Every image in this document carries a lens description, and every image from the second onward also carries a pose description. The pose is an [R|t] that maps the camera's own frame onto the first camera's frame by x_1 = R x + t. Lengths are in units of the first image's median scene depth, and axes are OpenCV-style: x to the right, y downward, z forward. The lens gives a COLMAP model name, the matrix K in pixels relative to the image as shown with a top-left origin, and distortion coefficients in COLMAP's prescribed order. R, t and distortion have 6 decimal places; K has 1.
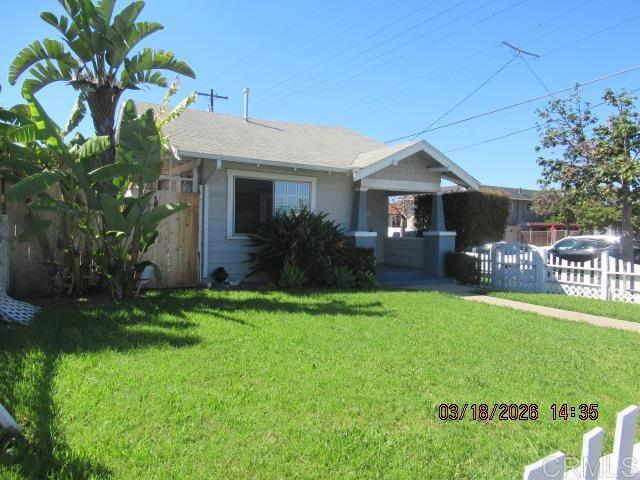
lens RADIAL K [[476.1, 0, 321.7], [0, 476.1, 241.9], [0, 0, 1]] dist [-0.012143, 0.006091]
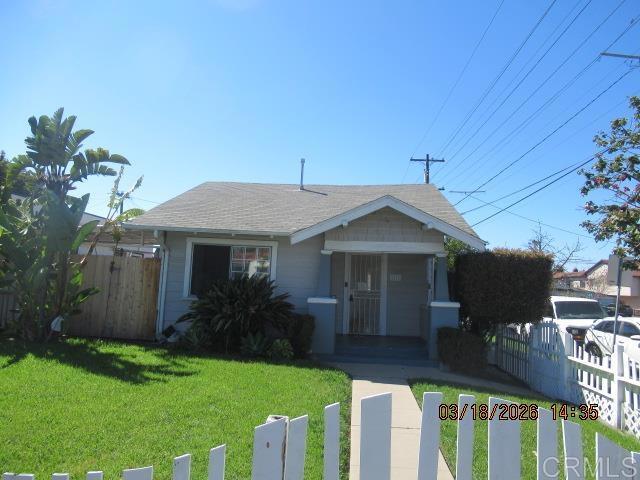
lens RADIAL K [[476.1, 0, 323.7], [0, 476.1, 239.4], [0, 0, 1]] dist [-0.012143, 0.006091]
pose [[0.822028, -0.031589, -0.568570, 0.615344], [-0.045073, 0.991718, -0.120265, -0.023075], [0.567660, 0.124489, 0.813796, 0.234742]]
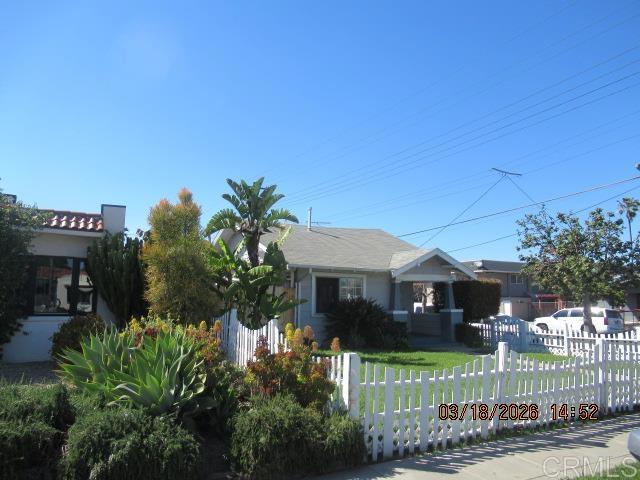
lens RADIAL K [[476.1, 0, 322.6], [0, 476.1, 241.4], [0, 0, 1]] dist [-0.012143, 0.006091]
pose [[0.999330, -0.013358, -0.034066, -0.093270], [0.008270, 0.989347, -0.145338, -0.020785], [0.035645, 0.144959, 0.988795, -0.492759]]
